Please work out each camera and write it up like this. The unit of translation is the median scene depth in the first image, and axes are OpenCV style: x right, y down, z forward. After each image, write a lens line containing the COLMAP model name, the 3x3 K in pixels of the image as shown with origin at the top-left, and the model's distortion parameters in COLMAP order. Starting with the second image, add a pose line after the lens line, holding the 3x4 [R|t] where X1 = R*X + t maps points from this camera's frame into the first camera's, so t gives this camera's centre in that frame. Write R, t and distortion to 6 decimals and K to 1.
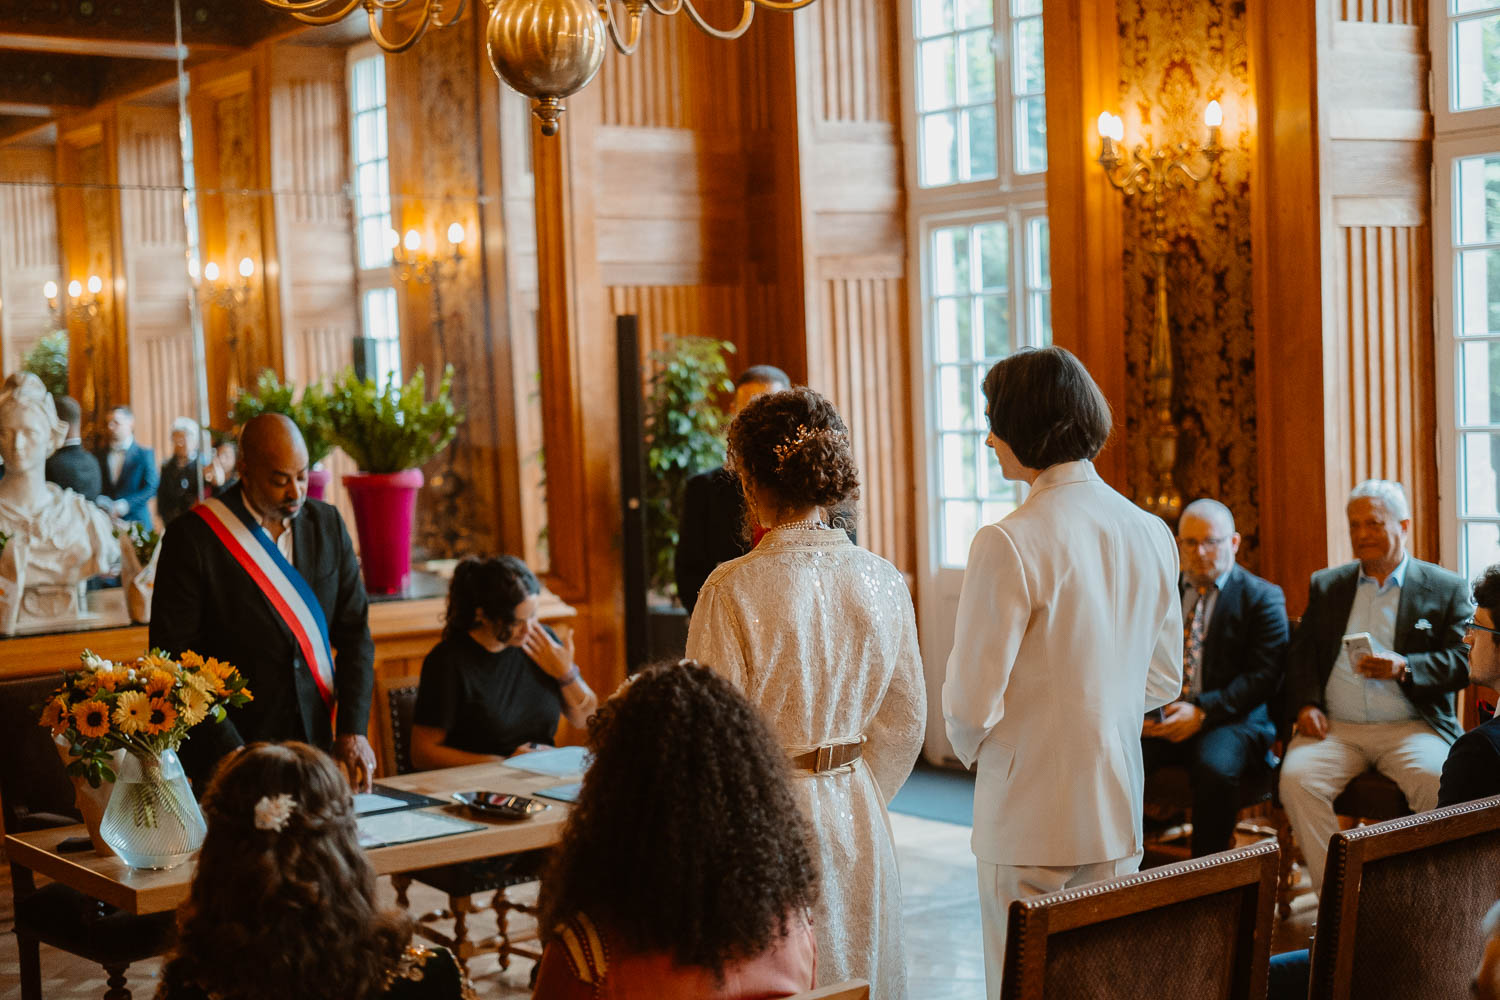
lens RADIAL K [[2204.6, 0, 750.0], [0, 2204.6, 500.0], [0, 0, 1]] dist [-0.015269, 0.011333]
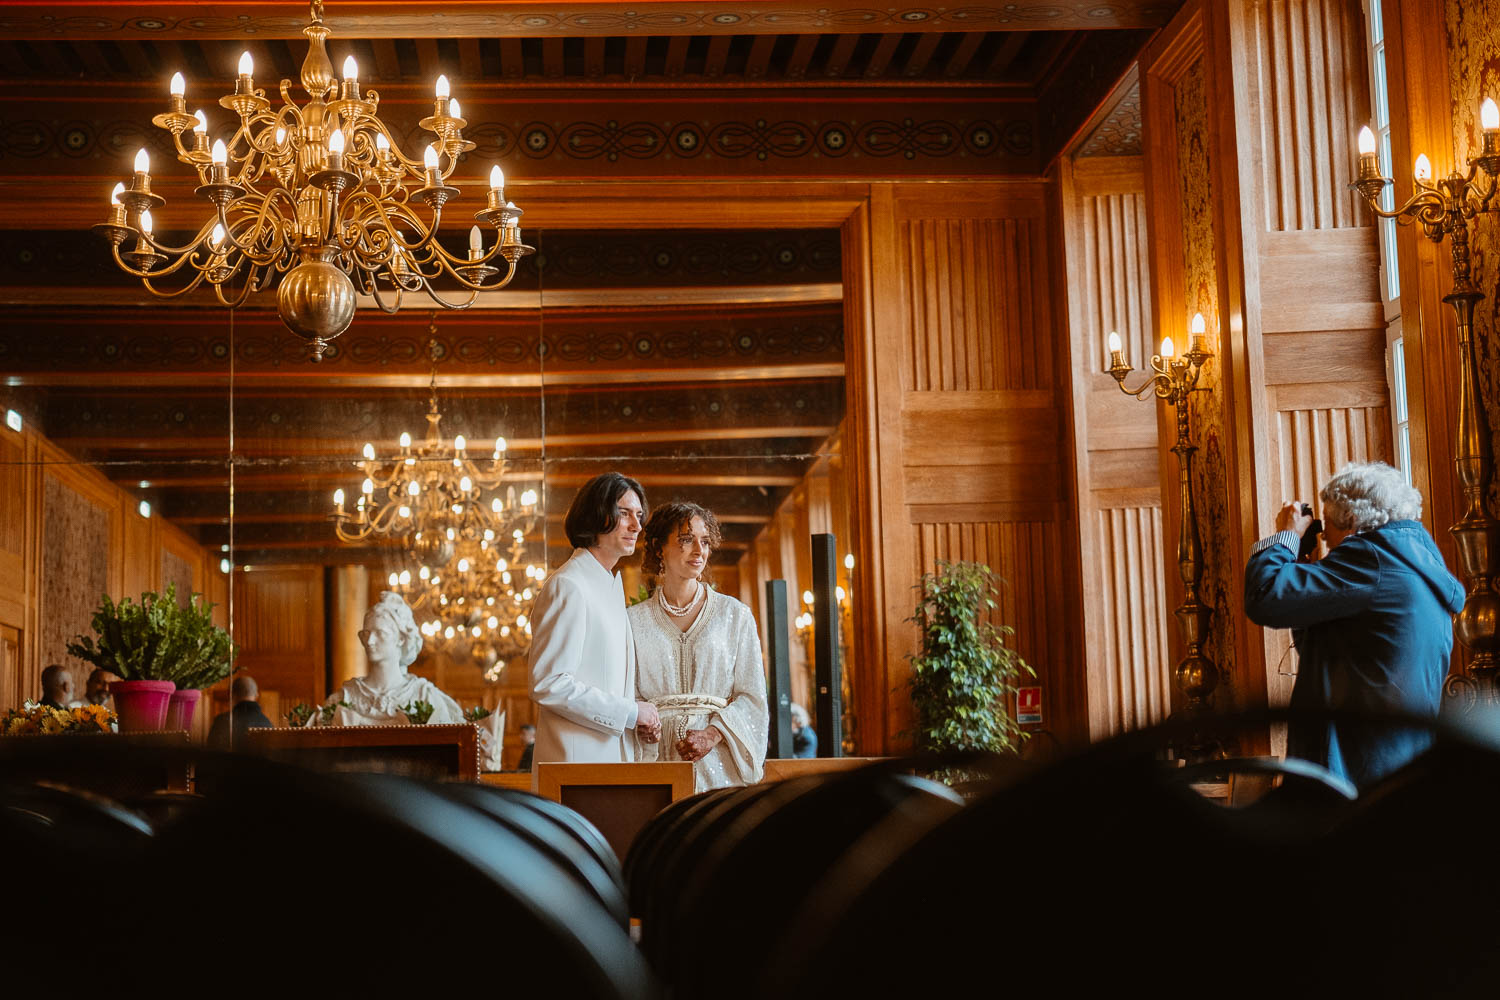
lens RADIAL K [[2204.6, 0, 750.0], [0, 2204.6, 500.0], [0, 0, 1]] dist [-0.015269, 0.011333]
pose [[0.868920, -0.054379, -0.491957, 0.547543], [-0.024323, 0.988054, -0.152175, 0.089926], [0.494355, 0.144193, 0.857217, -0.071019]]
